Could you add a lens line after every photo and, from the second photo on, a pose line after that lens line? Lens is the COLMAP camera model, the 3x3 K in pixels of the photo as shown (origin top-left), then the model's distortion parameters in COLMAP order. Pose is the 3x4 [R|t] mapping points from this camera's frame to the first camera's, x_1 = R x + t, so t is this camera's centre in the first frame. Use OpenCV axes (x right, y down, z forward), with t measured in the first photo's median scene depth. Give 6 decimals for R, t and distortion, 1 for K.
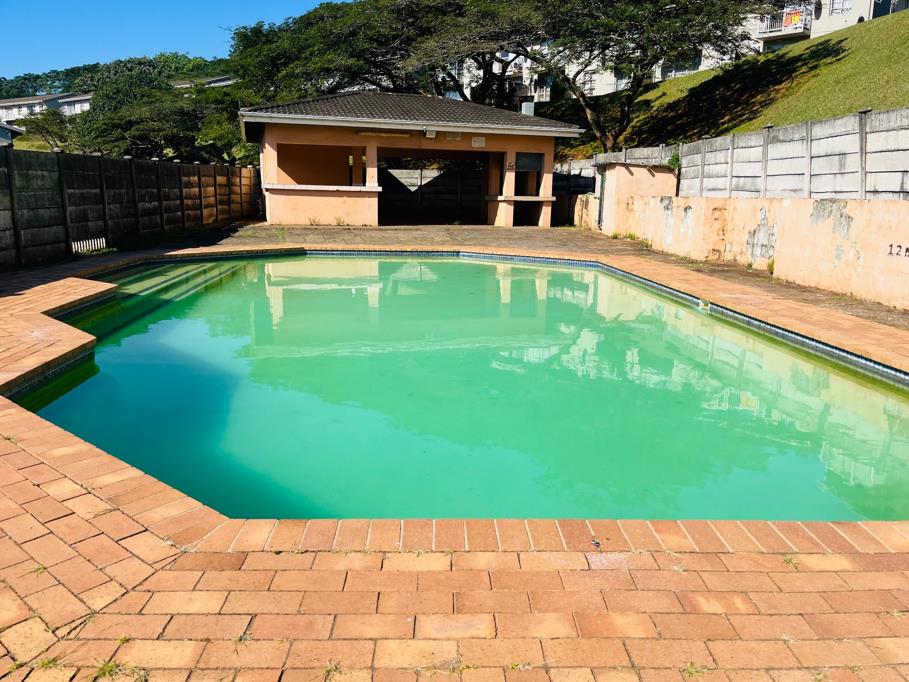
lens RADIAL K [[684.7, 0, 458.3], [0, 684.7, 346.7], [0, 0, 1]] dist [0.075398, -0.102566]
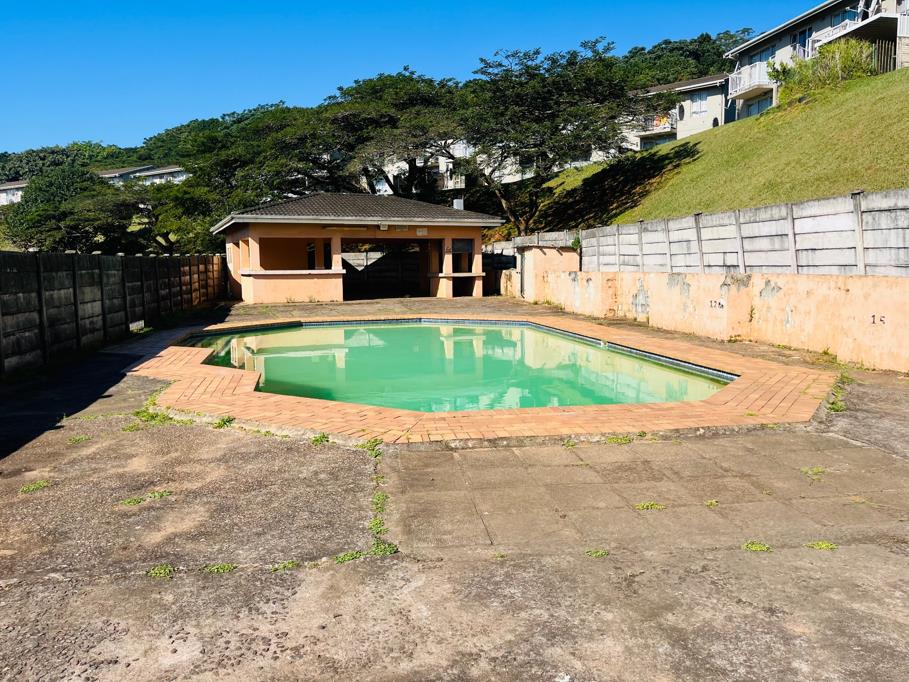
lens RADIAL K [[684.7, 0, 458.3], [0, 684.7, 346.7], [0, 0, 1]] dist [0.075398, -0.102566]
pose [[0.991568, -0.047207, 0.120687, -0.061709], [0.059205, 0.993439, -0.097846, 0.031516], [-0.115276, 0.104166, 0.987857, -0.195176]]
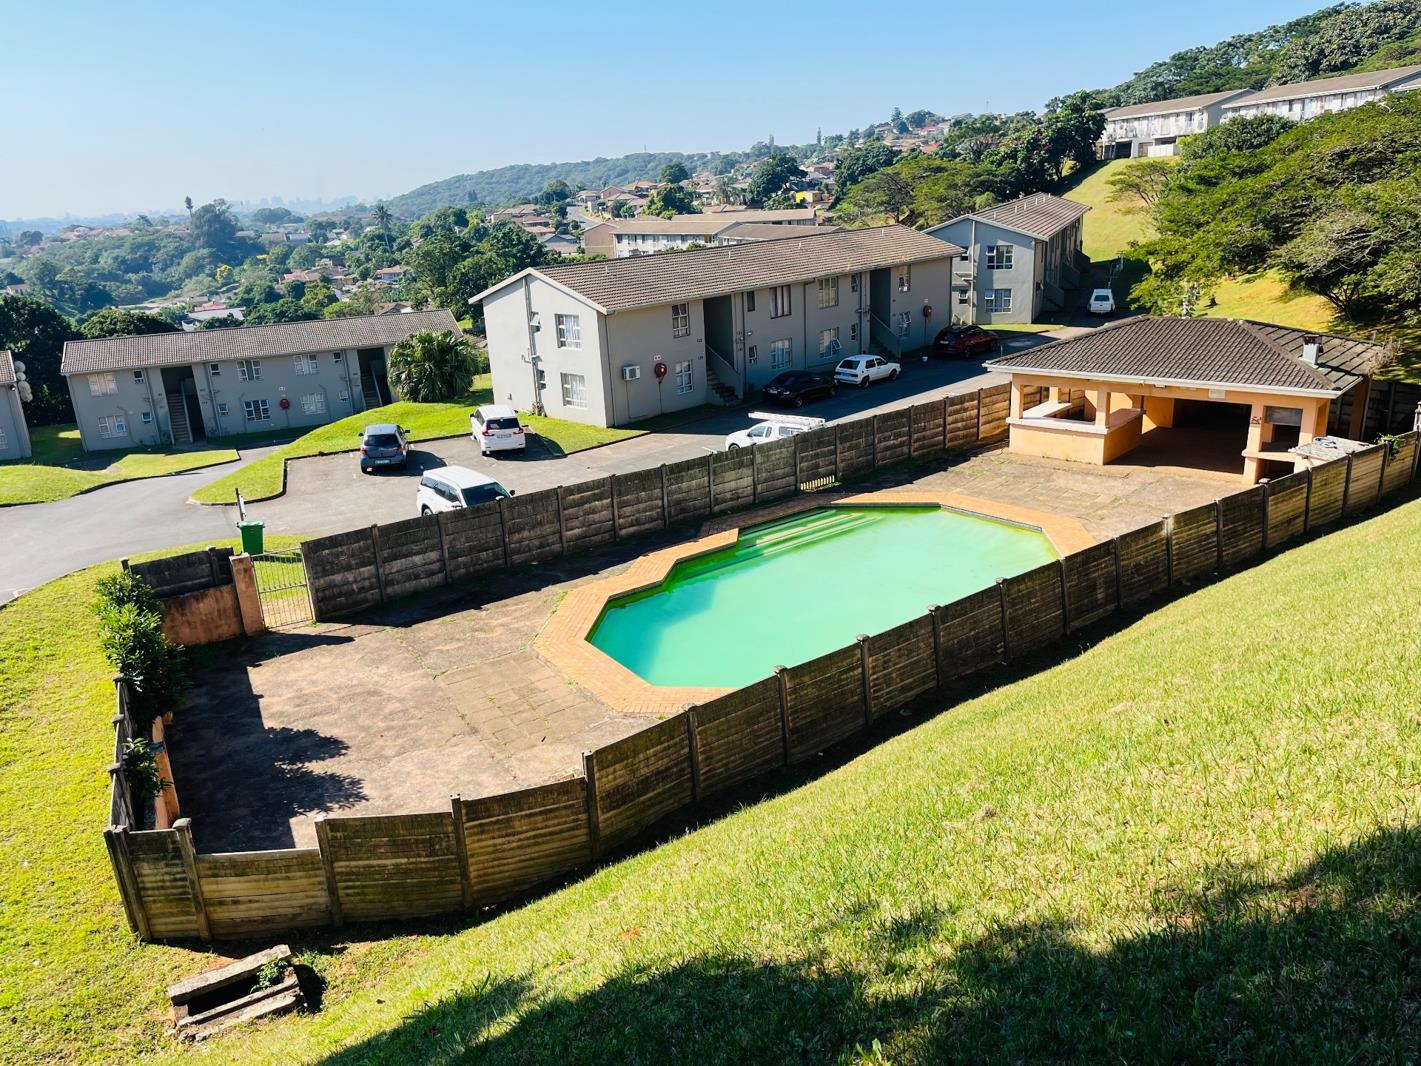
lens RADIAL K [[1070.4, 0, 716.4], [0, 1070.4, 541.9], [0, 0, 1]] dist [0.075398, -0.102566]
pose [[0.530394, 0.233398, -0.814989, 0.875927], [-0.128381, 0.972380, 0.194922, -0.288642], [0.837974, 0.001243, 0.545708, -0.353578]]
